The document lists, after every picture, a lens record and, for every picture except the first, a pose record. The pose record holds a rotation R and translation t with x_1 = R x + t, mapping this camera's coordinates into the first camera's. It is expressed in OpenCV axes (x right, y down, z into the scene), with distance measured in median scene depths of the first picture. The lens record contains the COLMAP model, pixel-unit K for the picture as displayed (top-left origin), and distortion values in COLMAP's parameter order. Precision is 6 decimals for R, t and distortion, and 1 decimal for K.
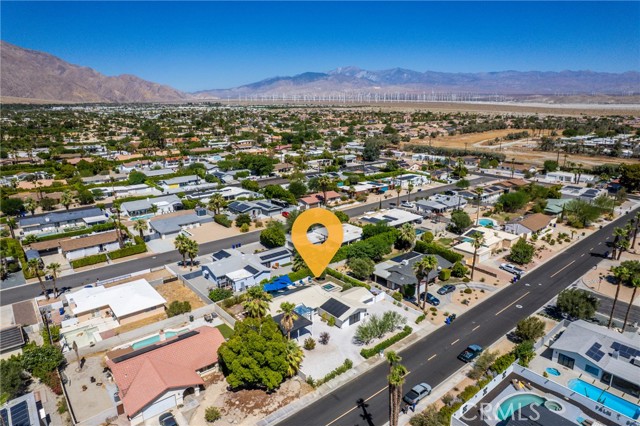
lens RADIAL K [[401.4, 0, 319.5], [0, 401.4, 220.6], [0, 0, 1]] dist [-0.061328, 0.052290]
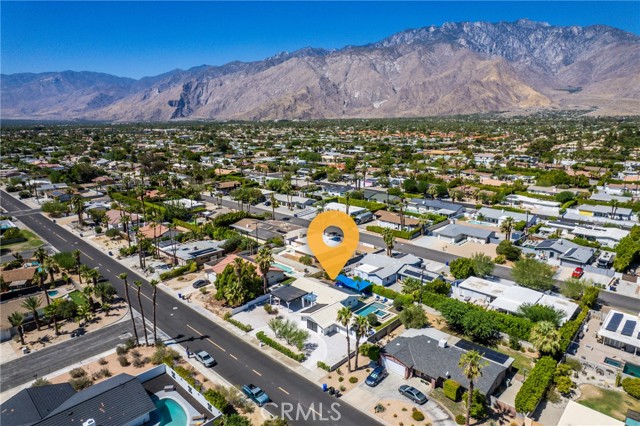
lens RADIAL K [[401.4, 0, 319.5], [0, 401.4, 220.6], [0, 0, 1]] dist [-0.061328, 0.052290]
pose [[0.124954, 0.257043, -0.958288, 1.152047], [-0.278505, 0.936112, 0.214780, -0.271986], [0.952272, 0.240050, 0.188559, 0.858082]]
